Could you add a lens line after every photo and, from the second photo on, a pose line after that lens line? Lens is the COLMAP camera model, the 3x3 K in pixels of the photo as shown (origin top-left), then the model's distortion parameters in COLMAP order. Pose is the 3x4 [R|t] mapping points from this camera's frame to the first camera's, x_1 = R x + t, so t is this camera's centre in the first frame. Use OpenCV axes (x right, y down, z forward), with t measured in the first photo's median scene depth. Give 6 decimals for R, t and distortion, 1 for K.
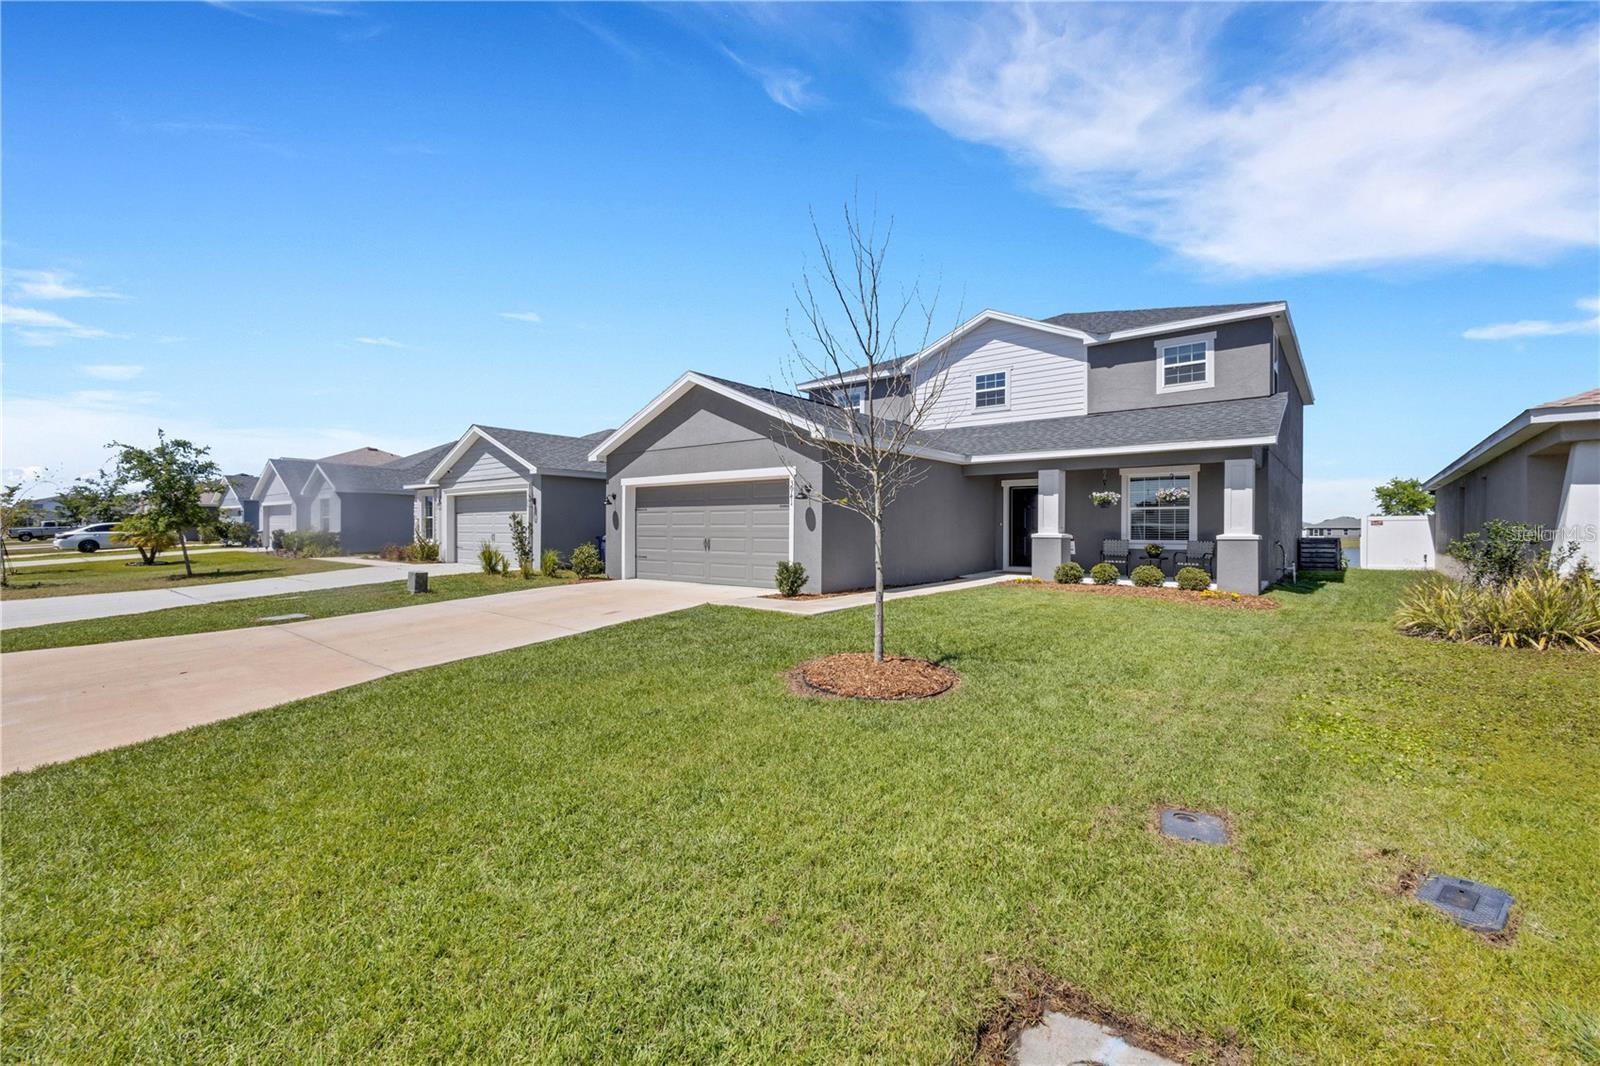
lens RADIAL K [[684.9, 0, 779.3], [0, 684.9, 520.3], [0, 0, 1]] dist [-0.001342, -0.000270]
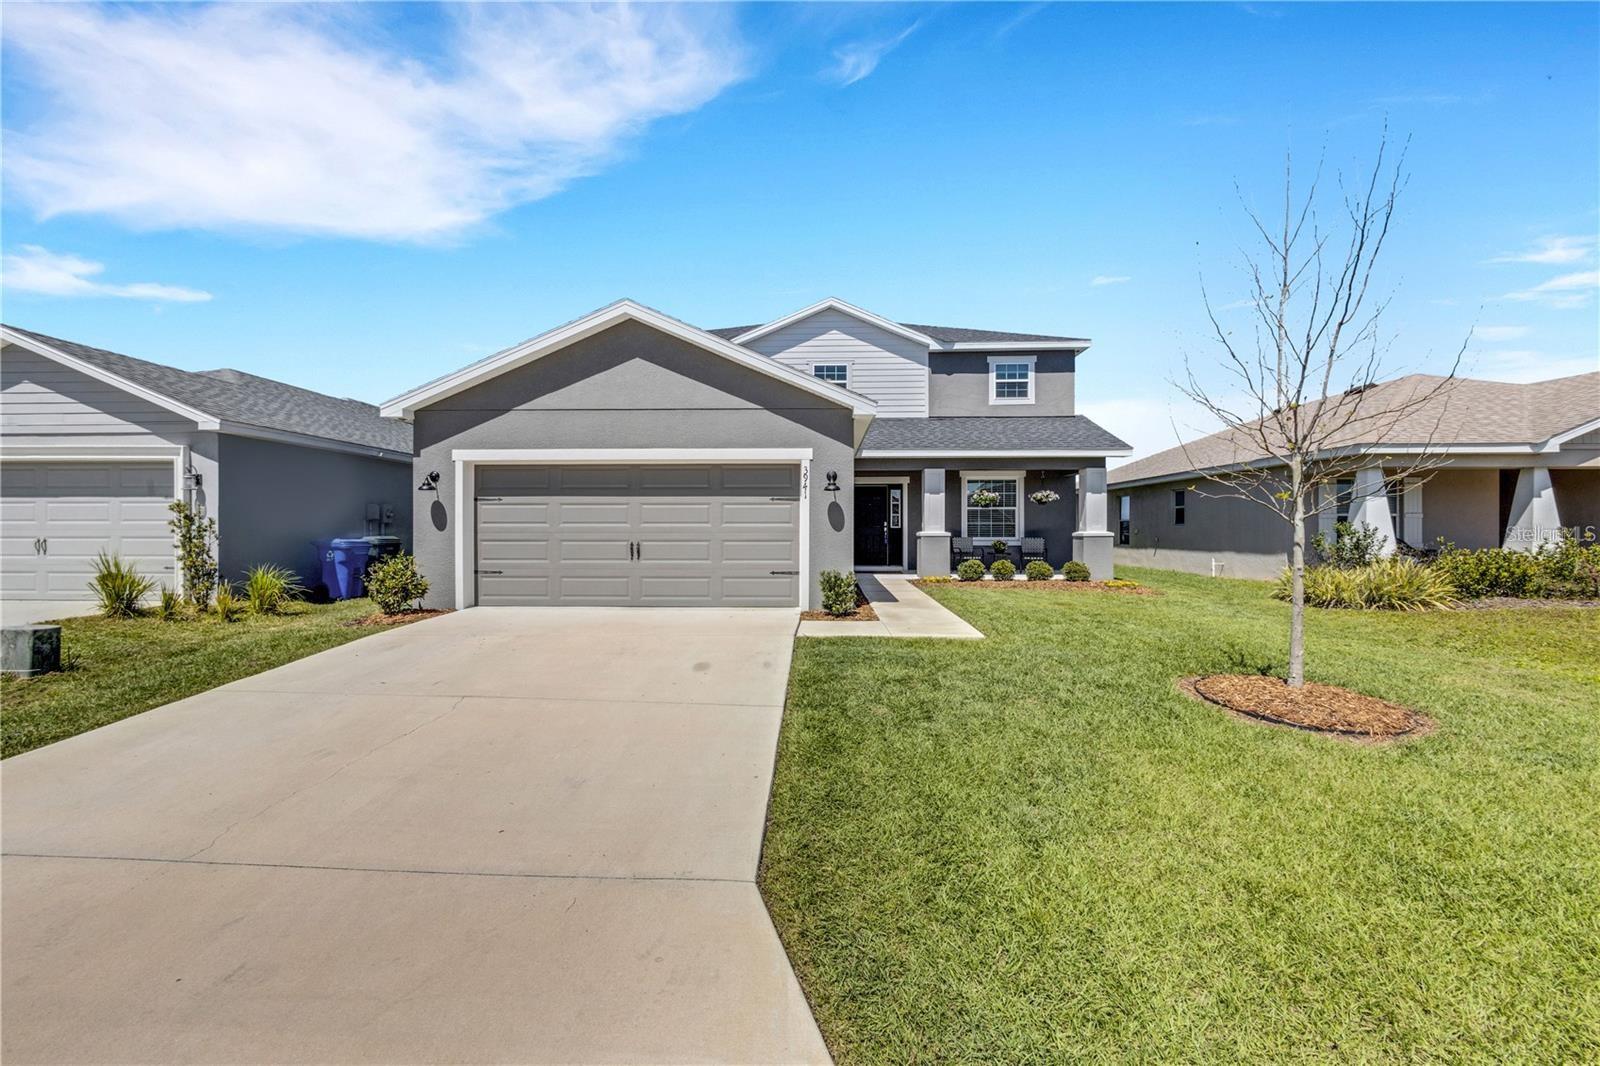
lens RADIAL K [[684.9, 0, 799.9], [0, 684.9, 534.5], [0, 0, 1]] dist [-0.001342, -0.000270]
pose [[0.791632, -0.009220, 0.610929, -0.366581], [-0.005251, 0.999747, 0.021891, 0.001813], [-0.610976, -0.020538, 0.791383, 0.310018]]
